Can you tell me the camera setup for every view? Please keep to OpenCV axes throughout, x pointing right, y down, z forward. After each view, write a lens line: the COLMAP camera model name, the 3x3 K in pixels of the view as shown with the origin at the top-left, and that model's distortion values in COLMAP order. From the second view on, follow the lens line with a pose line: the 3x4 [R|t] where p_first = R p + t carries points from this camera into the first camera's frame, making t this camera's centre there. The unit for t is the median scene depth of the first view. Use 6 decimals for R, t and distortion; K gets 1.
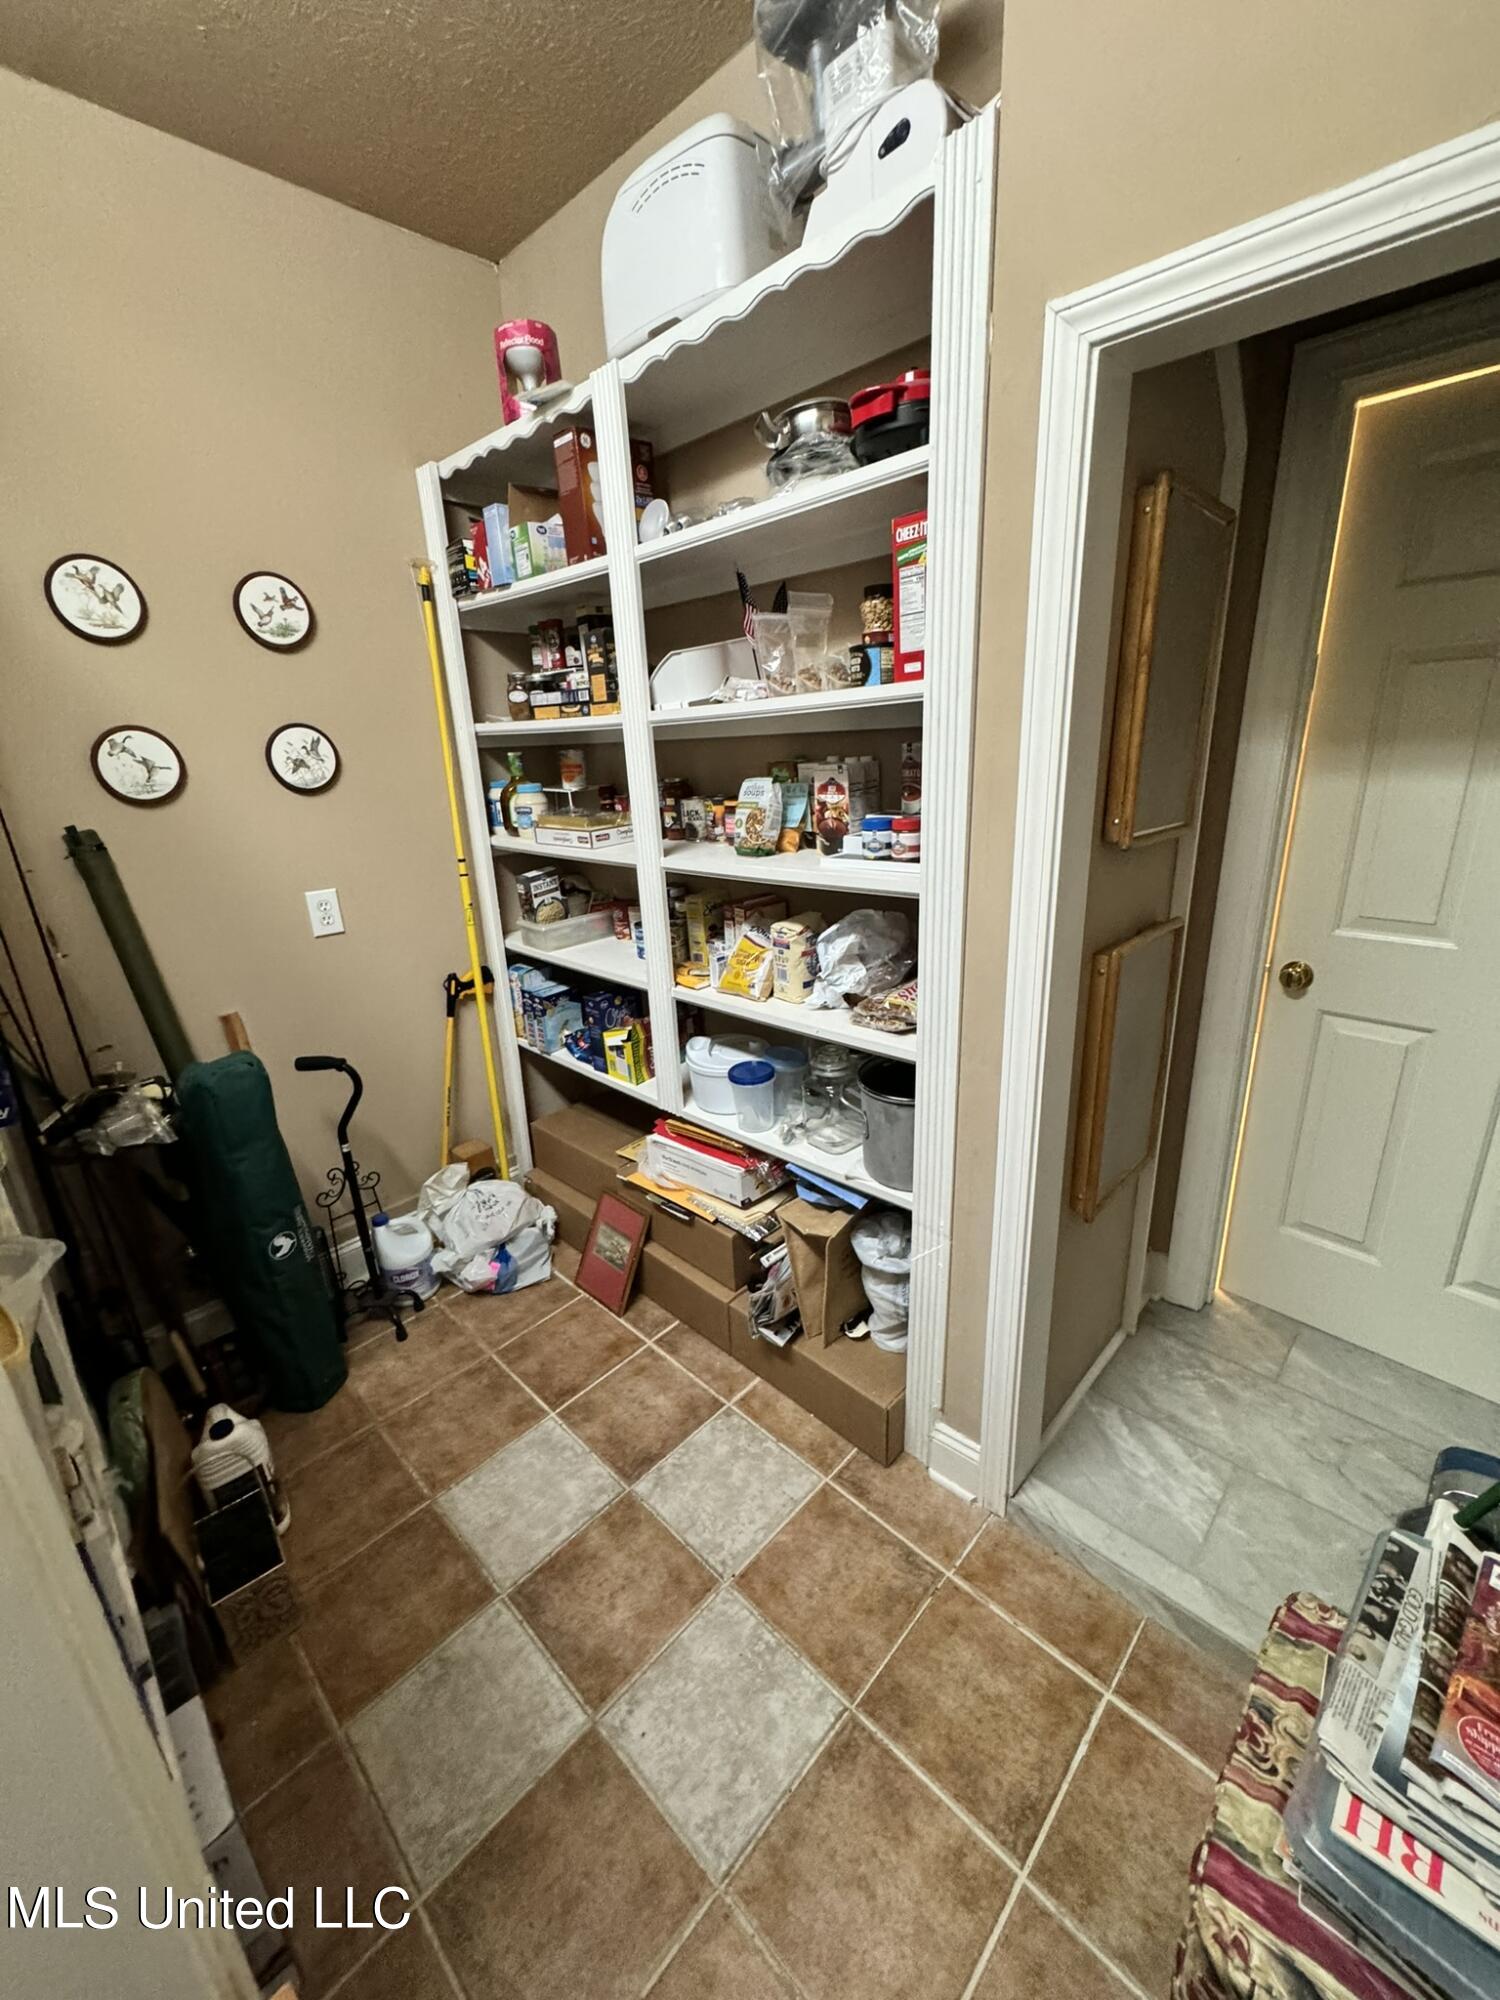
lens RADIAL K [[797.4, 0, 747.6], [0, 797.4, 998.9], [0, 0, 1]] dist [-0.002660, 0.000858]
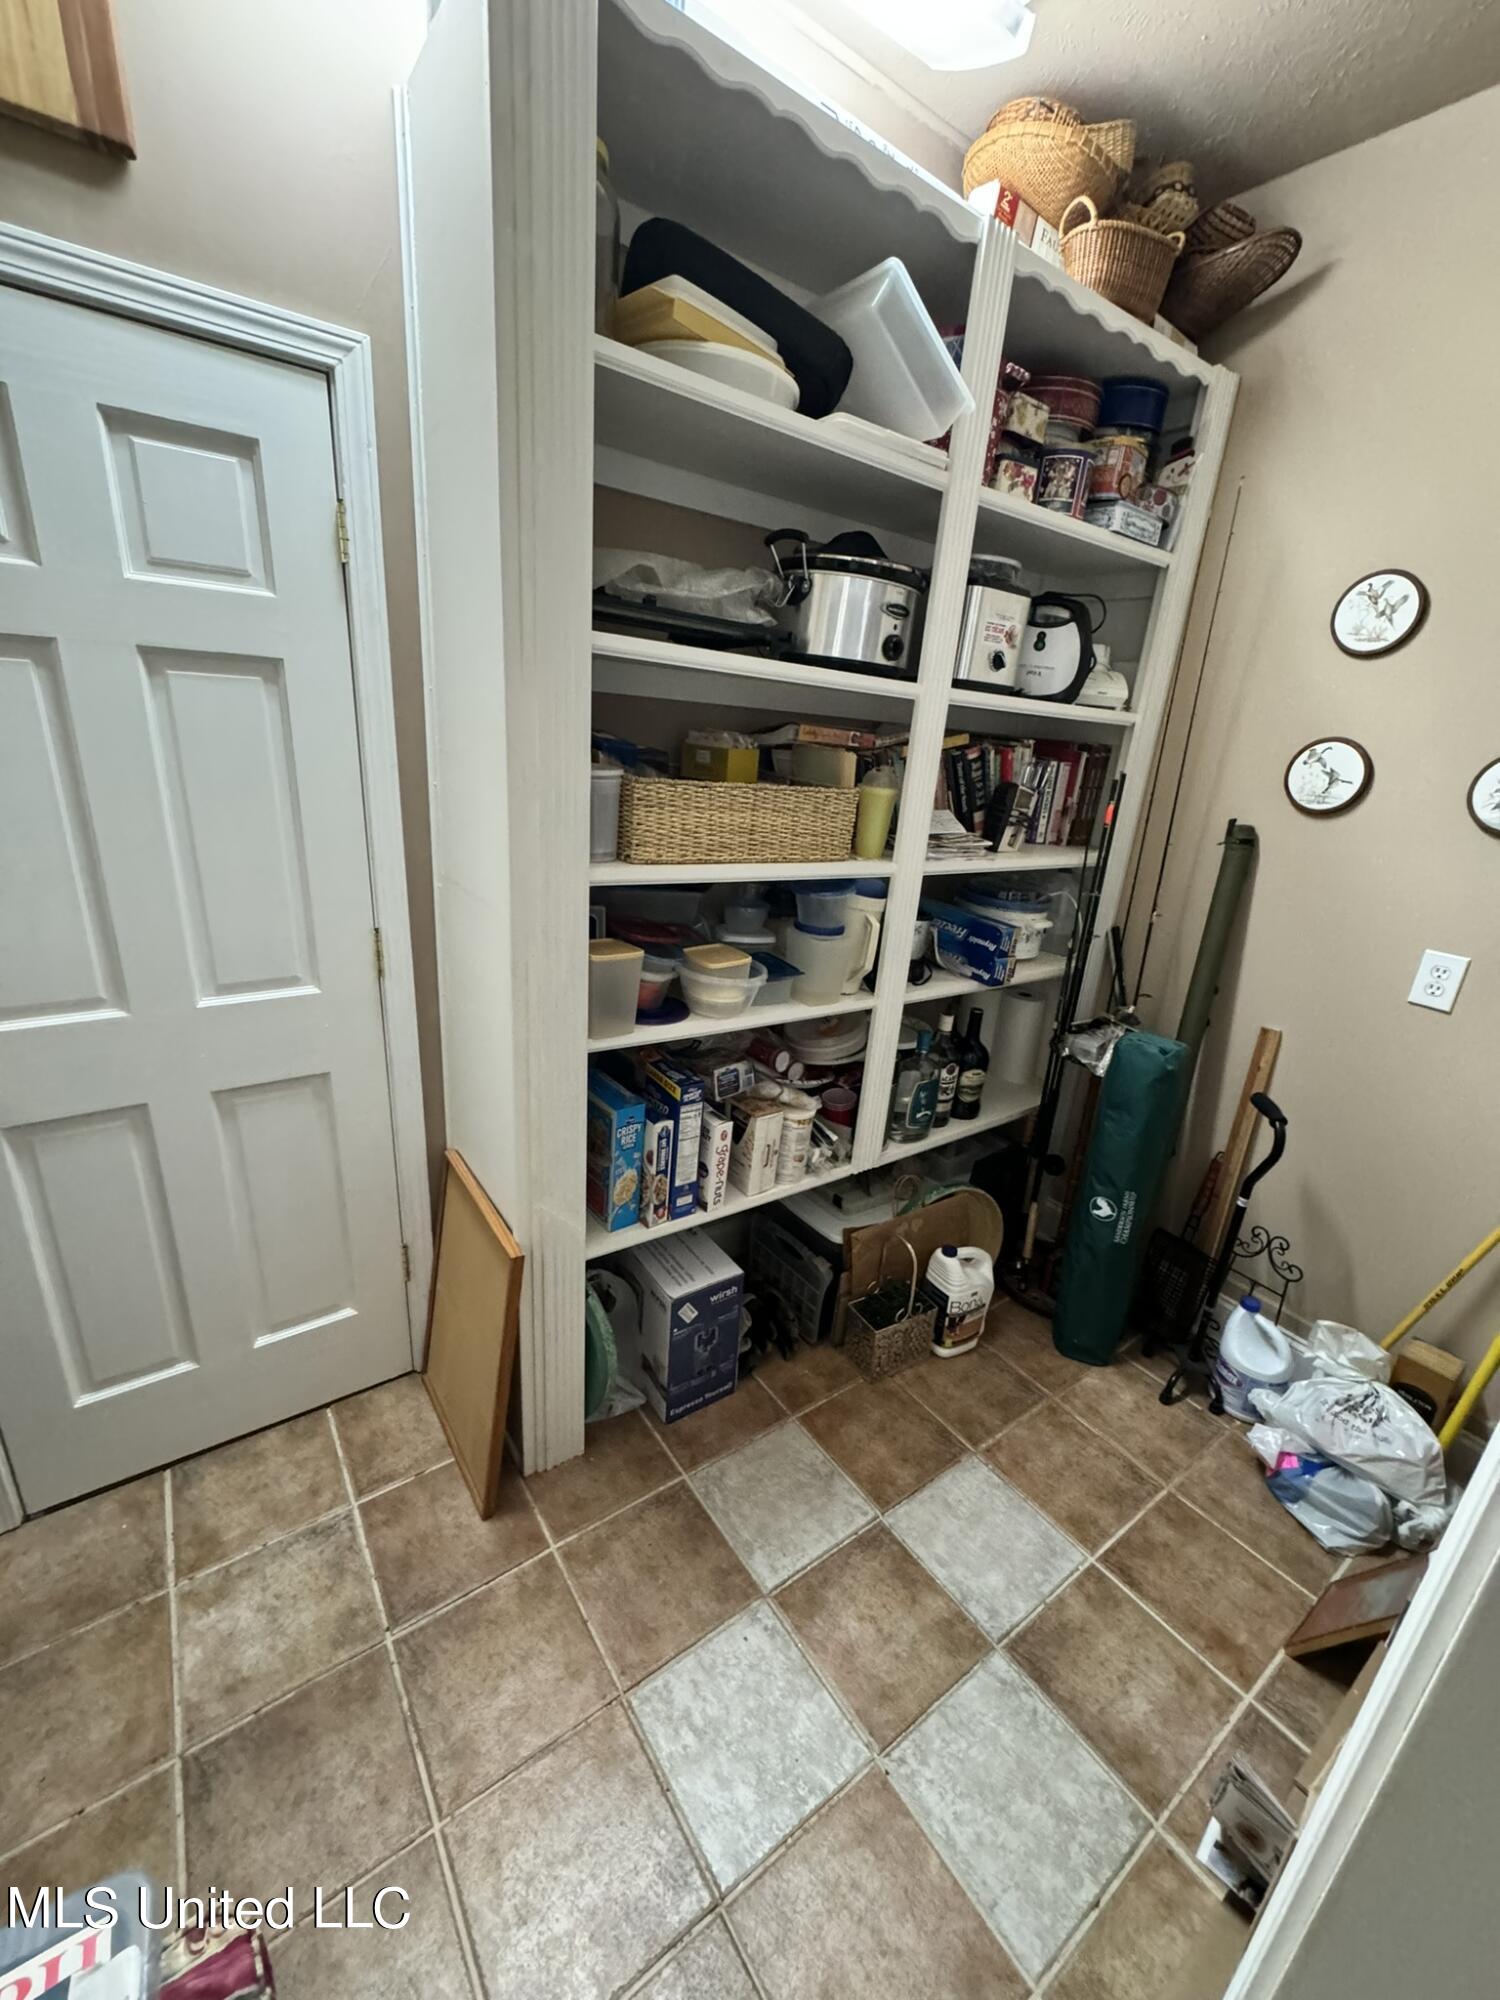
lens RADIAL K [[797.4, 0, 750.0], [0, 797.4, 997.1], [0, 0, 1]] dist [-0.002660, 0.000858]
pose [[-0.181453, 0.343940, -0.921293, 0.405588], [-0.365696, 0.846059, 0.387879, -0.180619], [0.912875, 0.407295, -0.027743, 0.472268]]
